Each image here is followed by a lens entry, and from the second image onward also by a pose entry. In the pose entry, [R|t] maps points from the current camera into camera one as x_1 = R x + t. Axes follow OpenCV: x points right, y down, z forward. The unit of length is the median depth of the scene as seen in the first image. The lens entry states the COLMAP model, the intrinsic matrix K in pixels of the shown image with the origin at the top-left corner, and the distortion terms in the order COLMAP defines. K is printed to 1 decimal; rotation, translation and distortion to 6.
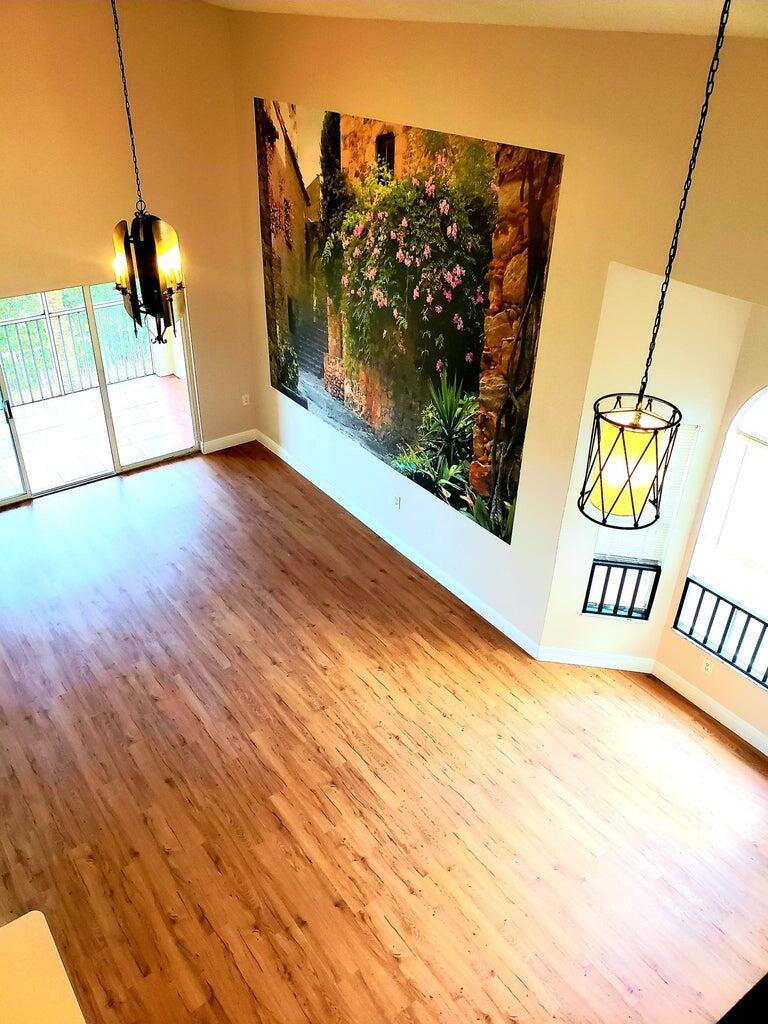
lens RADIAL K [[807.8, 0, 387.5], [0, 807.8, 494.6], [0, 0, 1]] dist [0.087712, -0.066067]
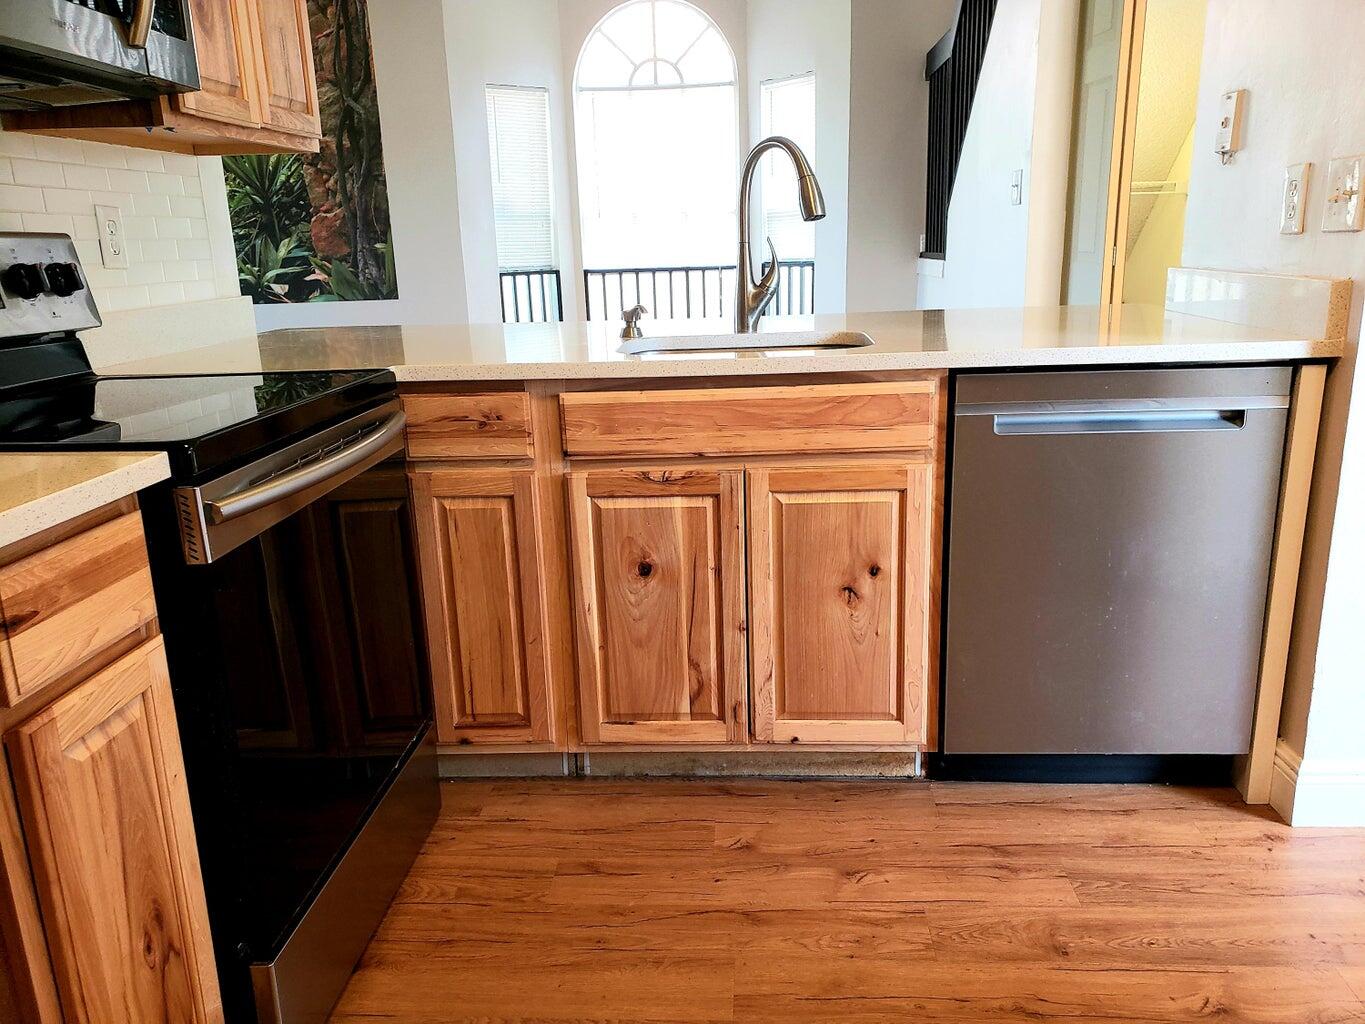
lens RADIAL K [[1076.9, 0, 669.9], [0, 1076.9, 475.3], [0, 0, 1]] dist [0.087712, -0.066067]
pose [[0.659191, -0.219543, 0.719214, -0.506684], [0.452388, 0.879776, -0.146078, 0.512576], [-0.600677, 0.421657, 0.679259, 0.154687]]
